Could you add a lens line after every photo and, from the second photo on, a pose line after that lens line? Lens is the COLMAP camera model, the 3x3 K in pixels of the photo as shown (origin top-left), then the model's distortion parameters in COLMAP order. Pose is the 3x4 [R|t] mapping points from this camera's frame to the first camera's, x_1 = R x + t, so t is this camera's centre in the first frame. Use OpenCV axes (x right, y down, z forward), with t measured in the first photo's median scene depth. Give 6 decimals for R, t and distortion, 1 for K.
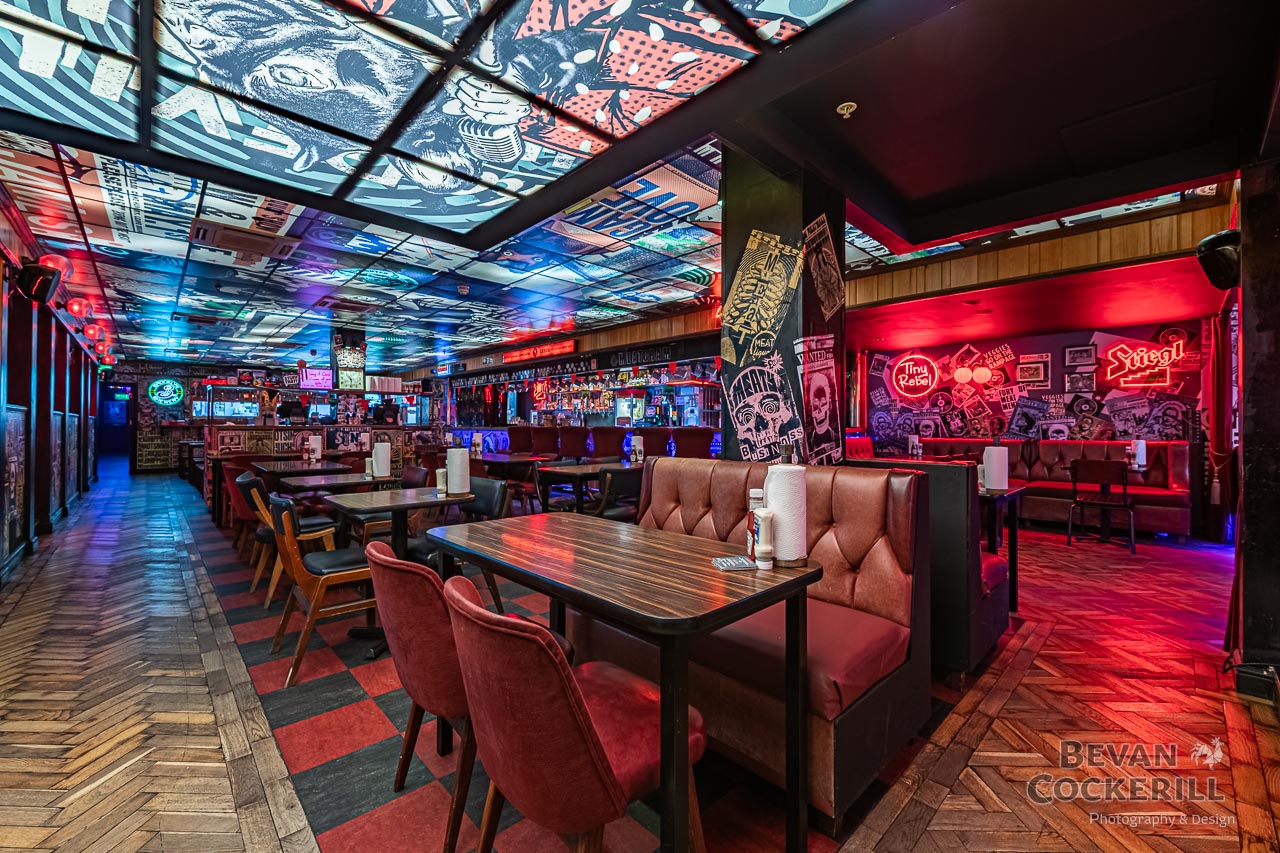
lens RADIAL K [[567.2, 0, 577.9], [0, 567.2, 423.0], [0, 0, 1]] dist [-0.000326, -0.003683]
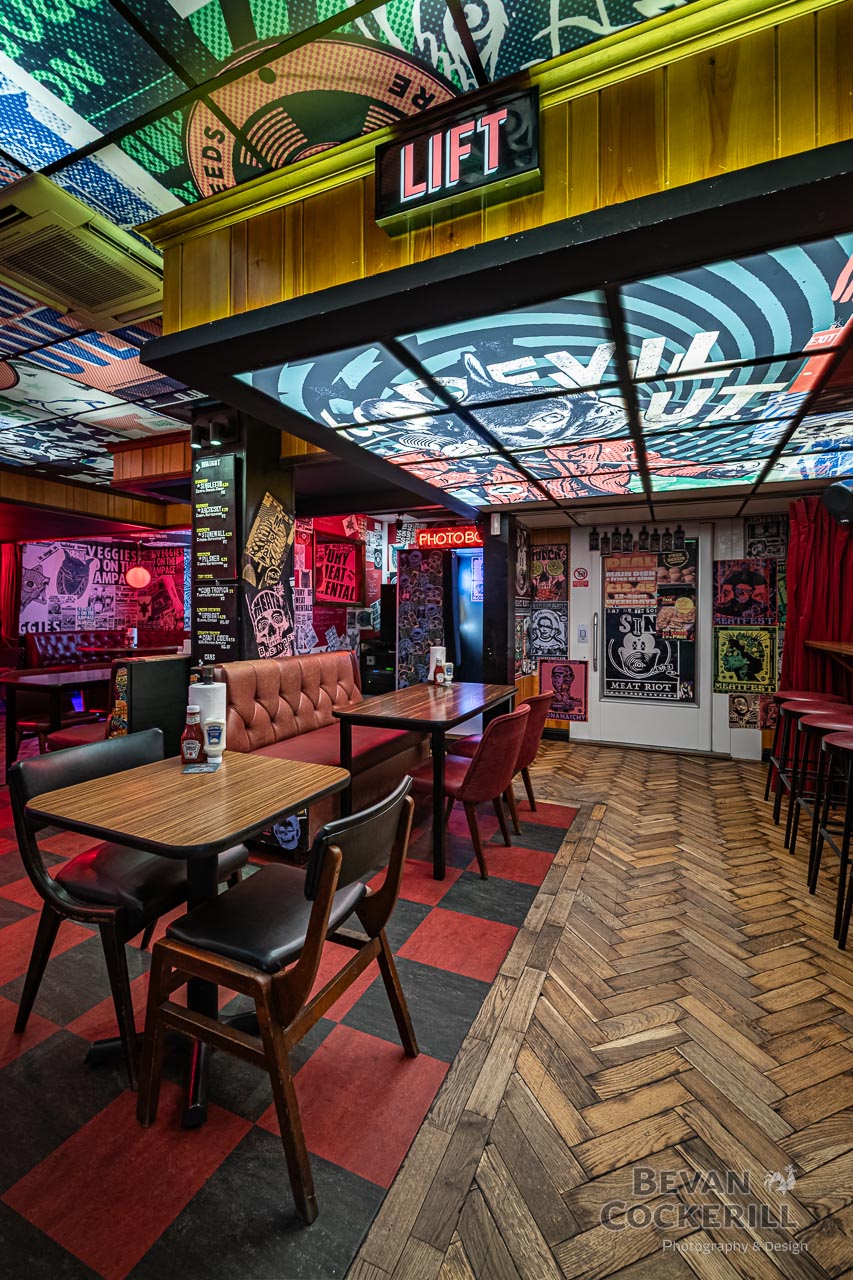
lens RADIAL K [[503.1, 0, 455.1], [0, 503.1, 617.0], [0, 0, 1]] dist [-0.000507, -0.002880]
pose [[-0.490714, -0.011985, 0.871238, -0.482952], [-0.015024, 0.999873, 0.005293, -0.022521], [-0.871191, -0.010493, -0.490832, 0.580330]]
